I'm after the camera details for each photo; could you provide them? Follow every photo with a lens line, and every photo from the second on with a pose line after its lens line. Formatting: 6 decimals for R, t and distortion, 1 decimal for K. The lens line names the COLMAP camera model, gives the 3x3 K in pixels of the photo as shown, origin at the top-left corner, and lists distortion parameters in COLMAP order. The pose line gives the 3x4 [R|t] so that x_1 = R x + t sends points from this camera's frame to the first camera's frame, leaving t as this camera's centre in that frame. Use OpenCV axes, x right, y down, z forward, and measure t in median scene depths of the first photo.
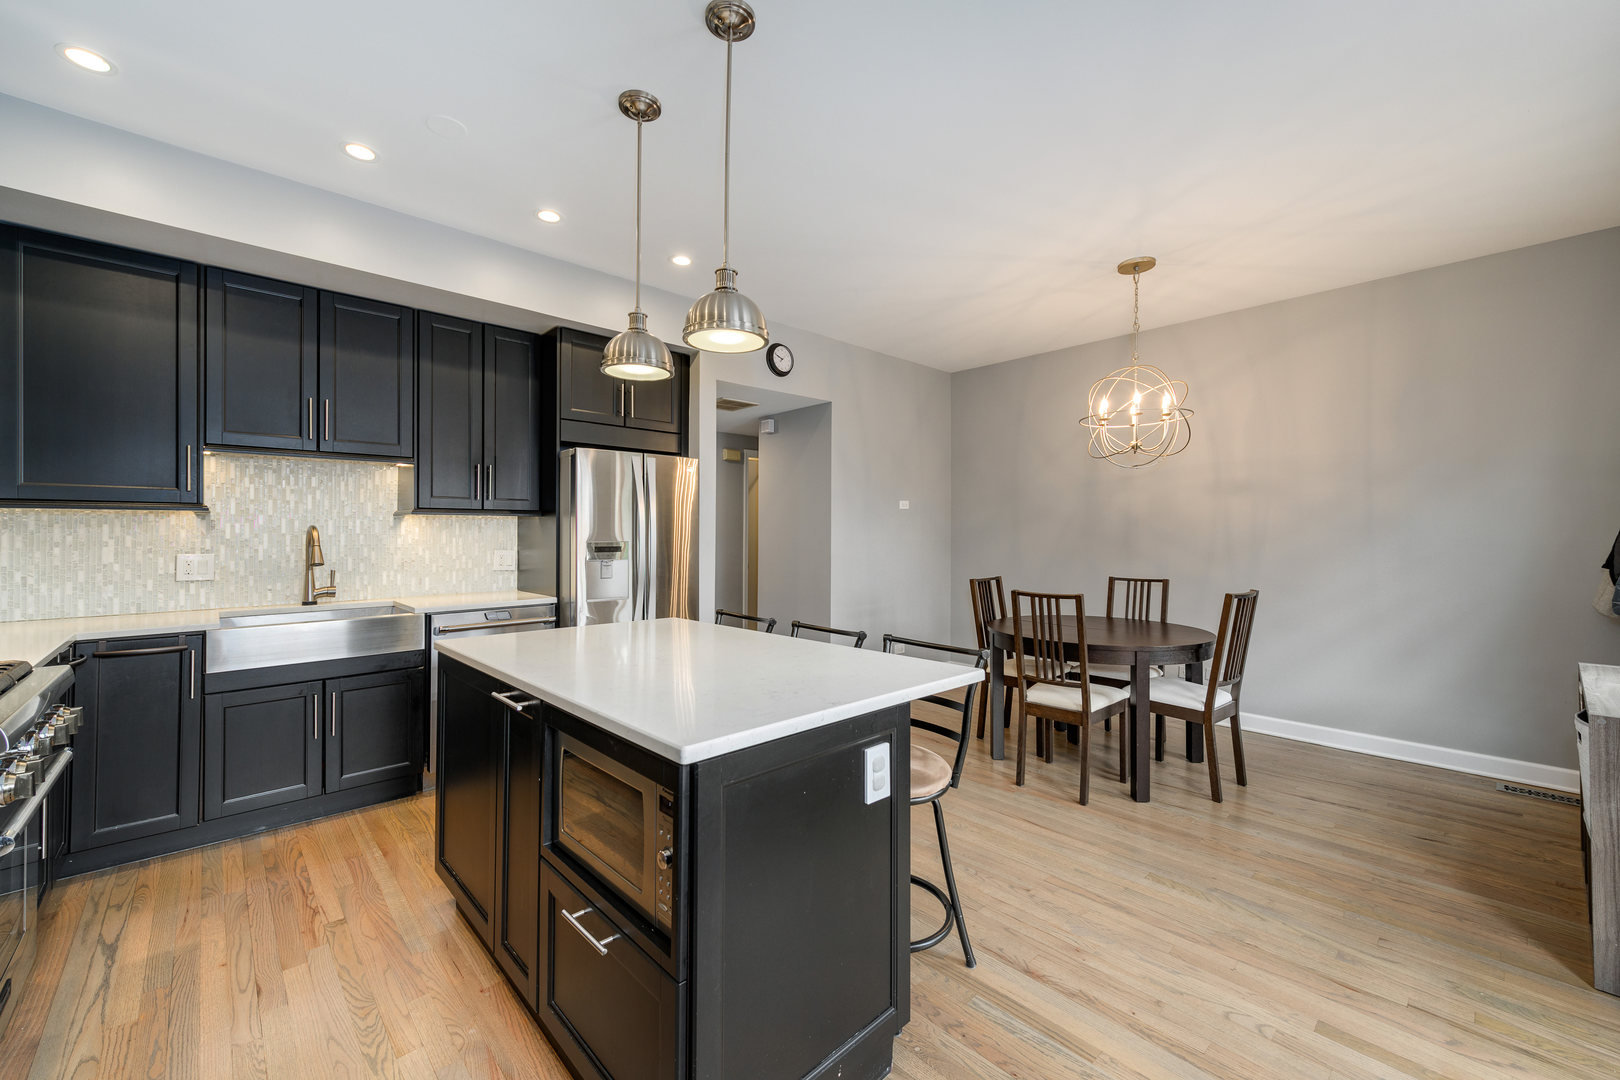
lens RADIAL K [[637.1, 0, 809.6], [0, 637.1, 535.4], [0, 0, 1]] dist [0.009529, -0.000745]
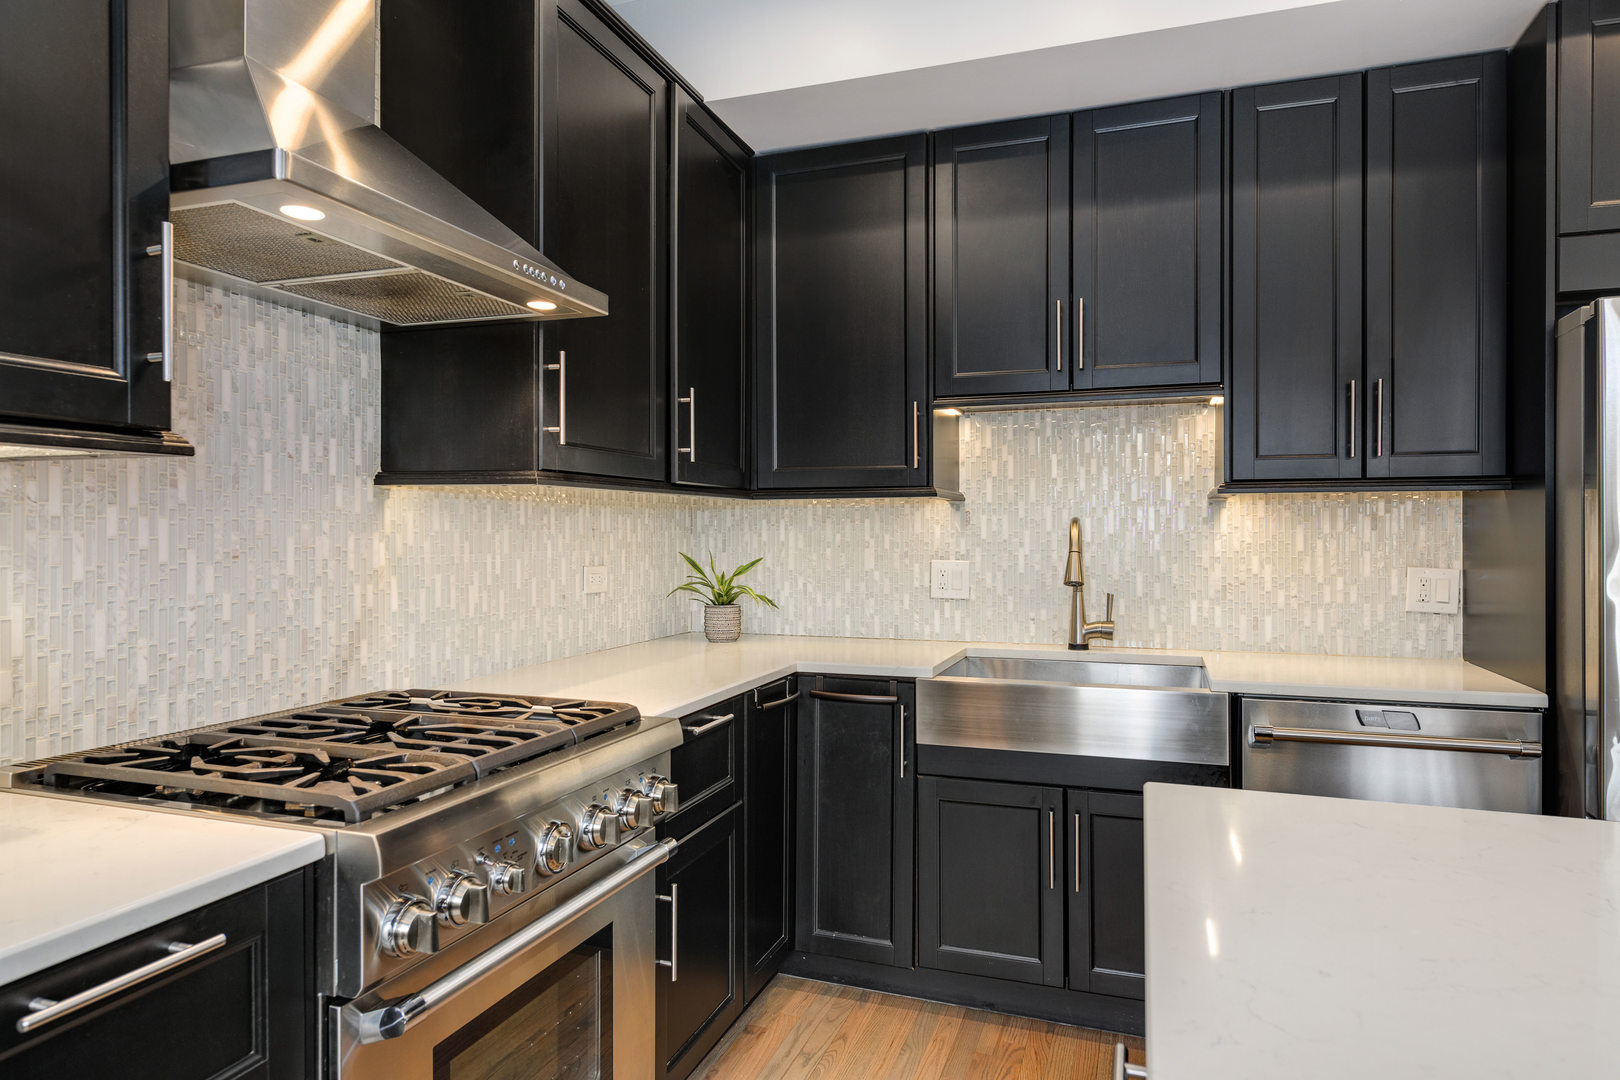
lens RADIAL K [[986.0, 0, 816.0], [0, 986.0, 533.0], [0, 0, 1]] dist [0.003462, -0.001355]
pose [[0.464909, 0.001491, -0.885357, -0.074867], [-0.003912, 0.999992, -0.000370, 0.000306], [0.885350, 0.003636, 0.464911, 0.356439]]
